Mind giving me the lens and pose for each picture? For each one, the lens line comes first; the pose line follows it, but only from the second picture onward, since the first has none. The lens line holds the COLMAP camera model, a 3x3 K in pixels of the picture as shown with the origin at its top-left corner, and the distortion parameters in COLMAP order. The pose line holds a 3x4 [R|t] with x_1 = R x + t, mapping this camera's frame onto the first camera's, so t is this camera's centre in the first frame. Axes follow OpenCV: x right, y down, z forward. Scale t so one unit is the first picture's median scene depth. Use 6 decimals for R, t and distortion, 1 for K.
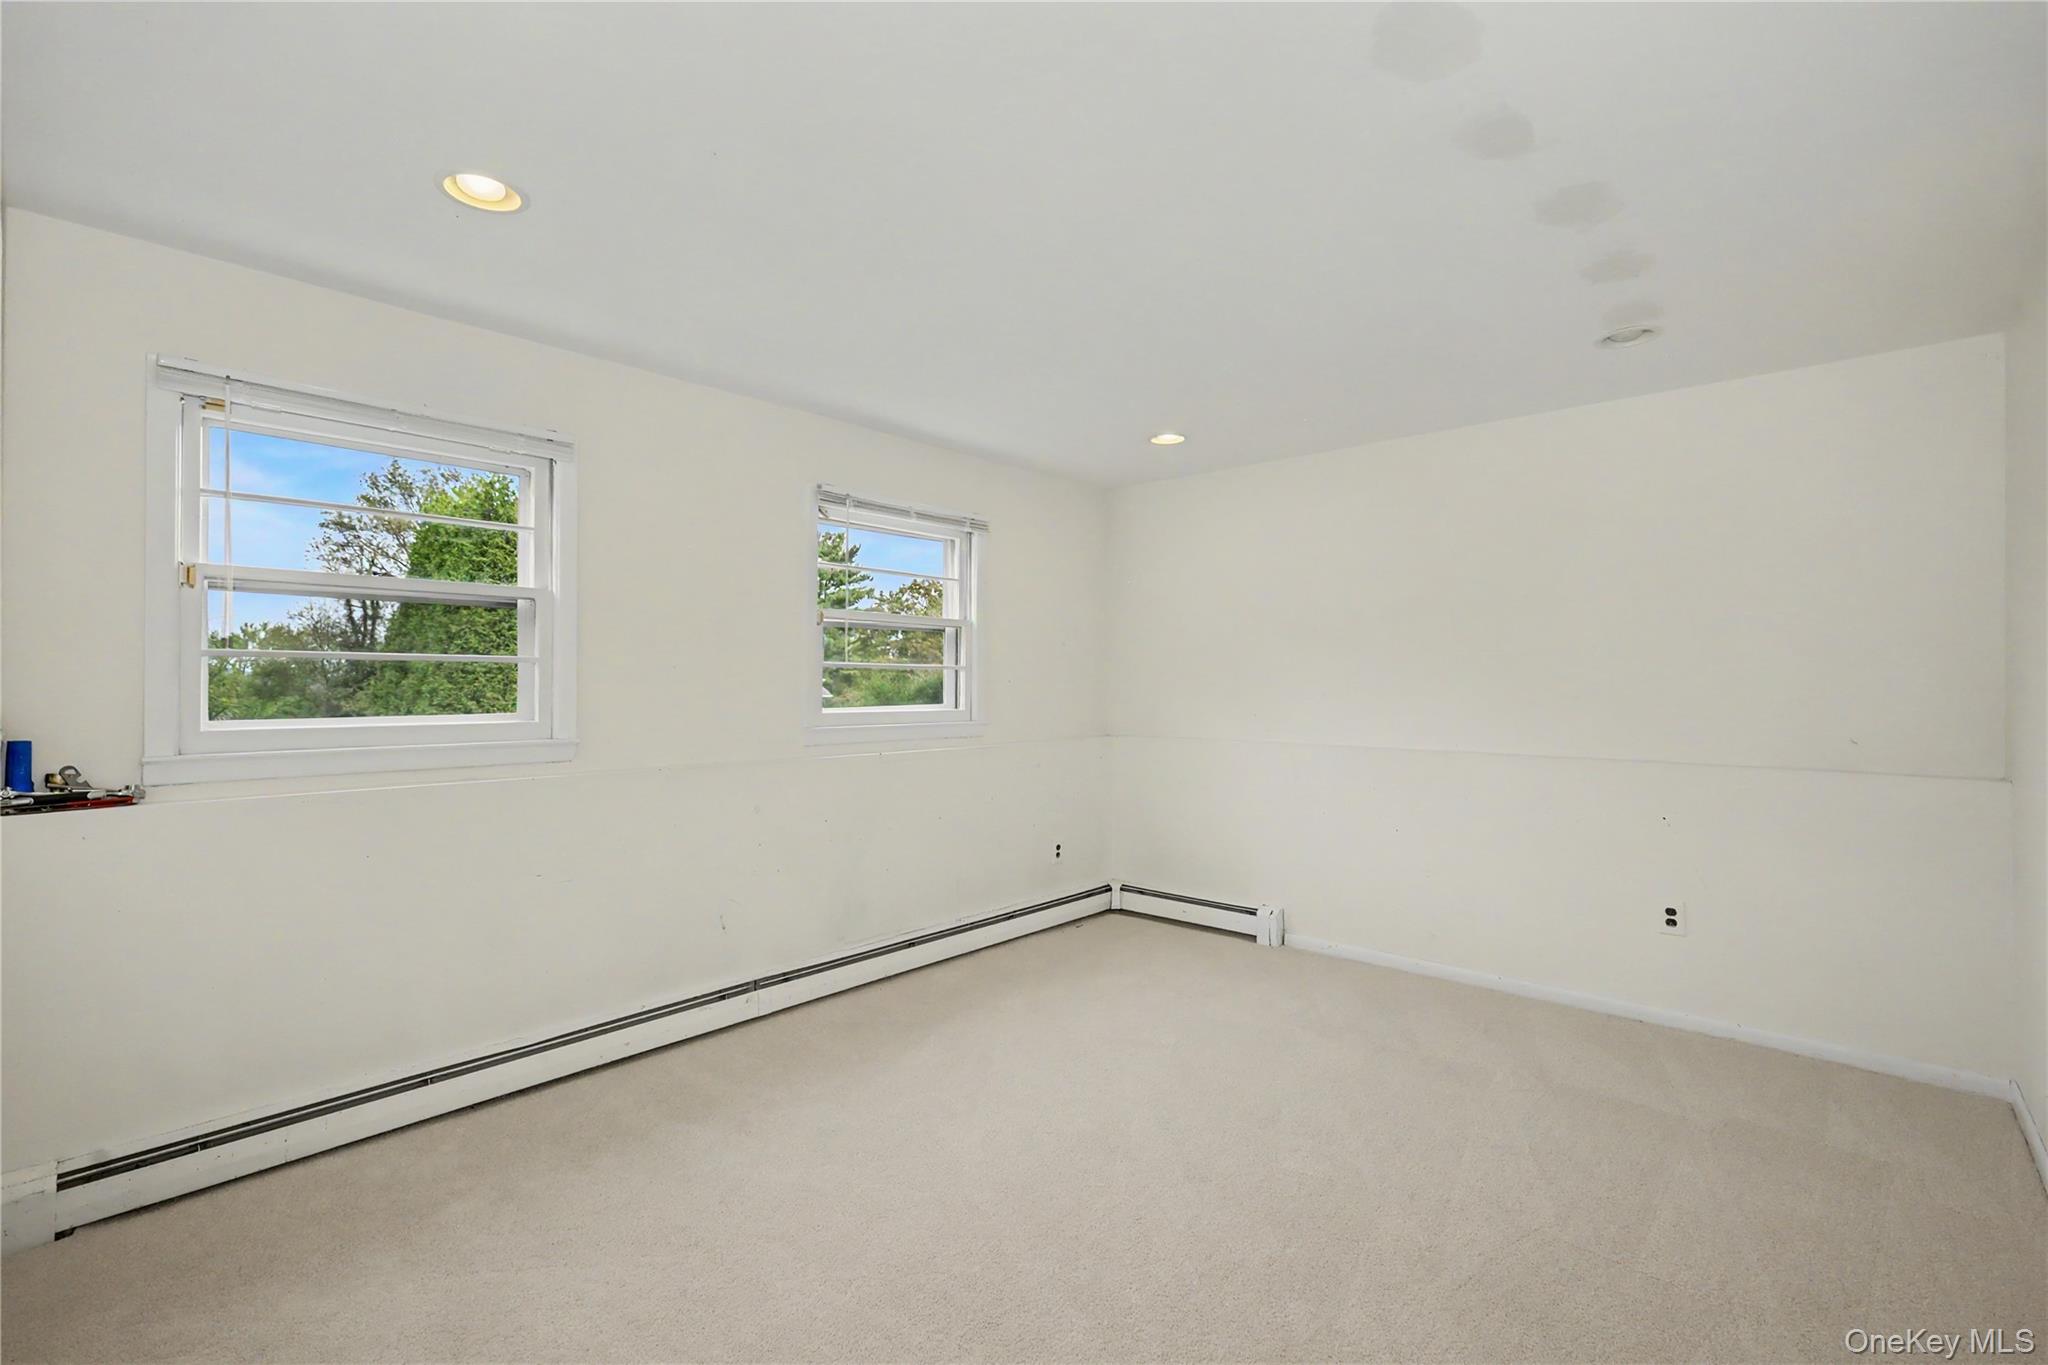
lens RADIAL K [[907.4, 0, 1020.1], [0, 907.4, 687.6], [0, 0, 1]] dist [0.002200, 0.000003]
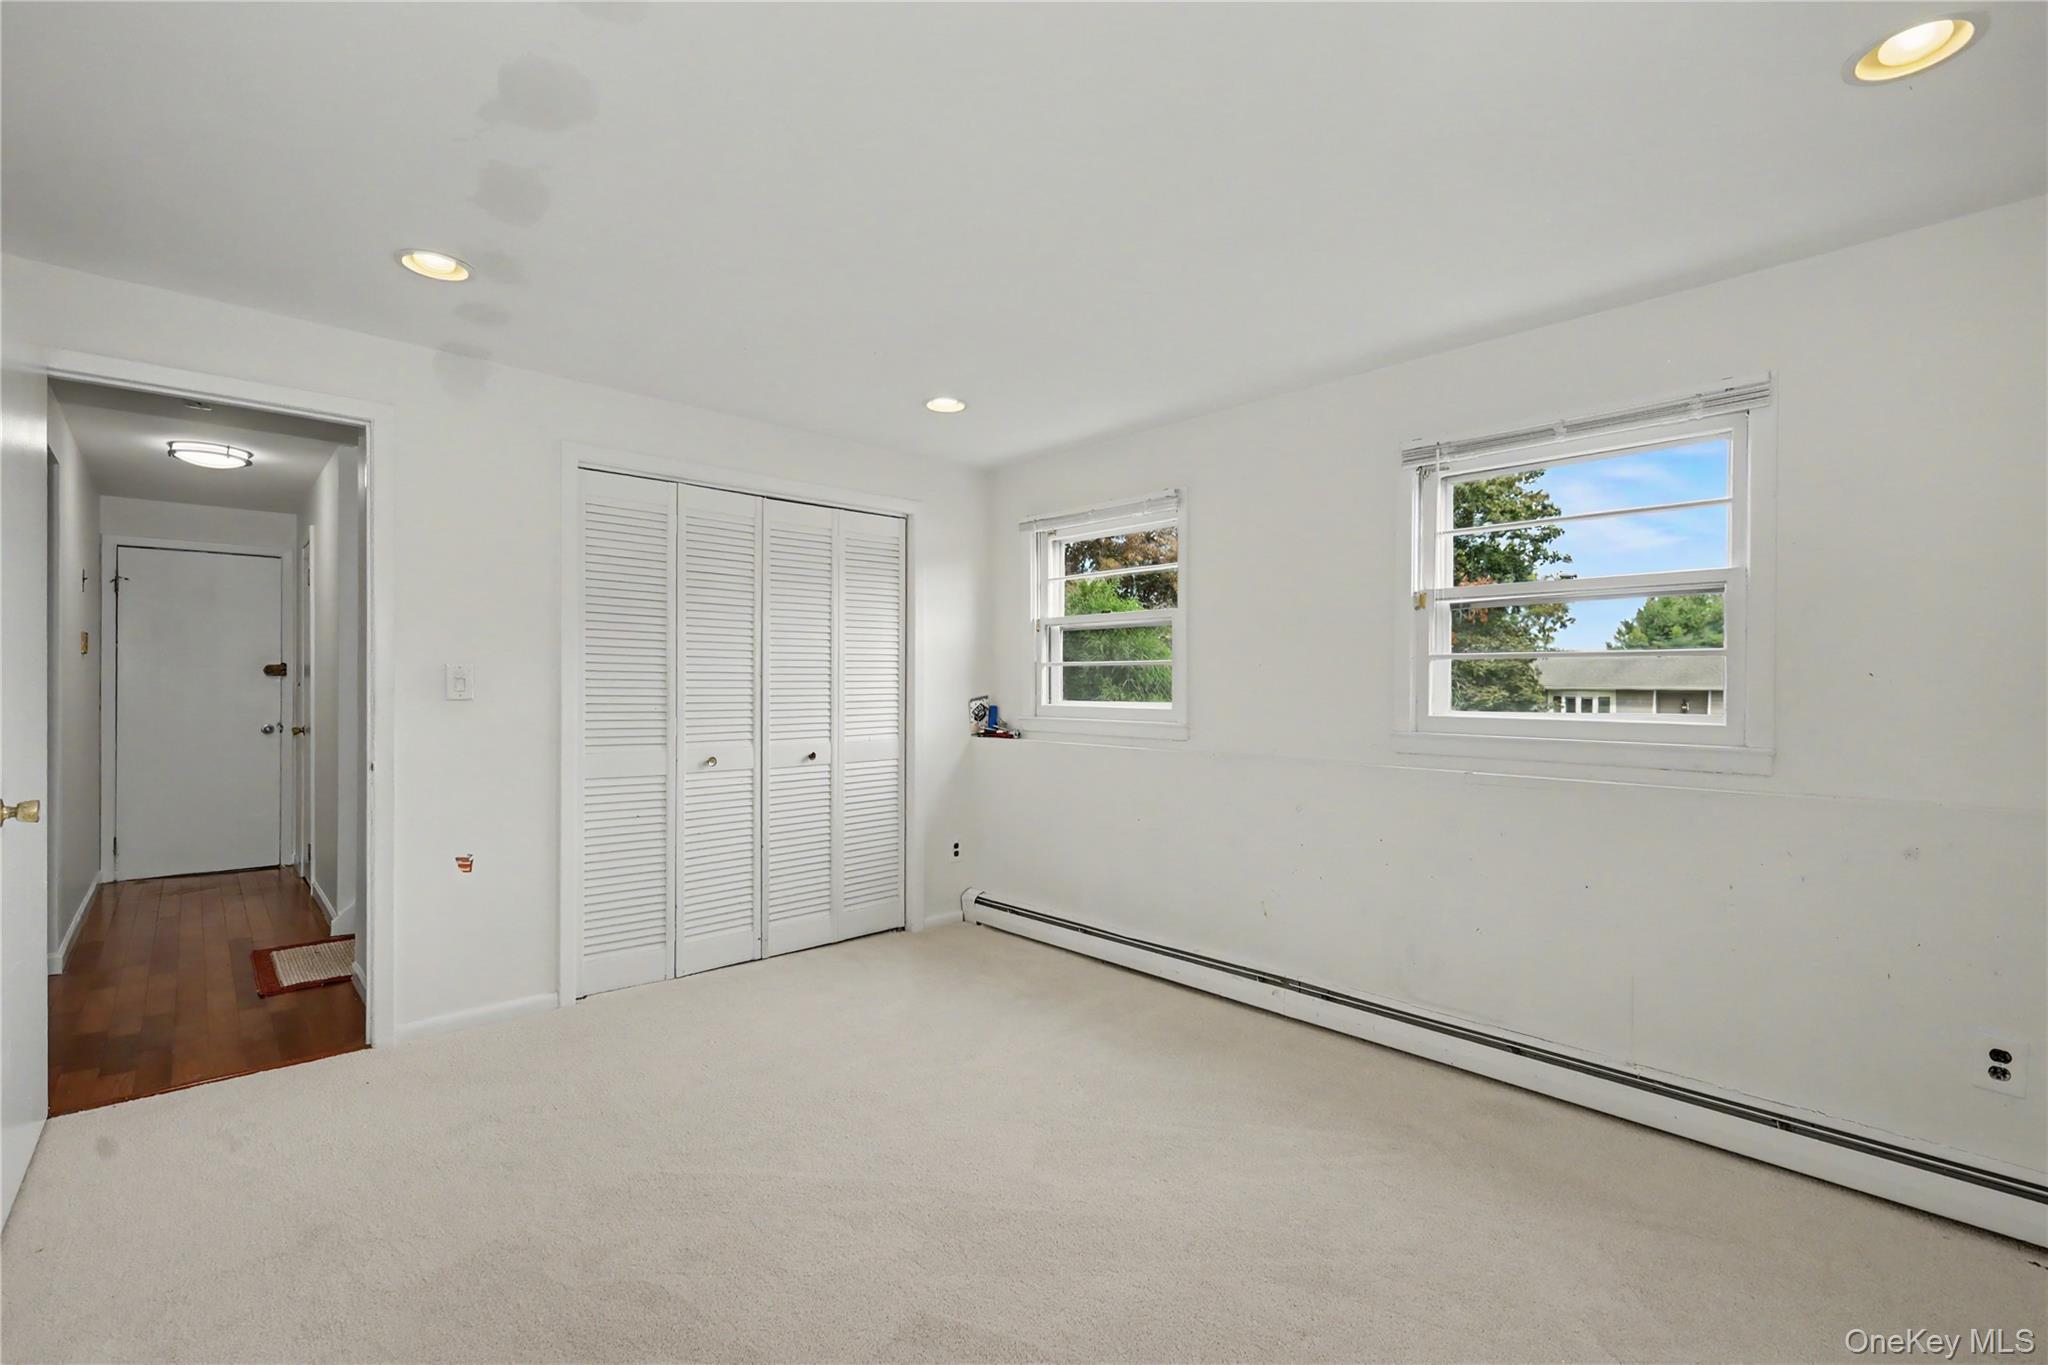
lens RADIAL K [[907.4, 0, 1020.1], [0, 907.4, 687.6], [0, 0, 1]] dist [0.002200, 0.000003]
pose [[-0.089620, 0.008322, -0.995941, 0.826408], [-0.003711, 0.999955, 0.008689, -0.004210], [0.995969, 0.004475, -0.089585, 0.912130]]
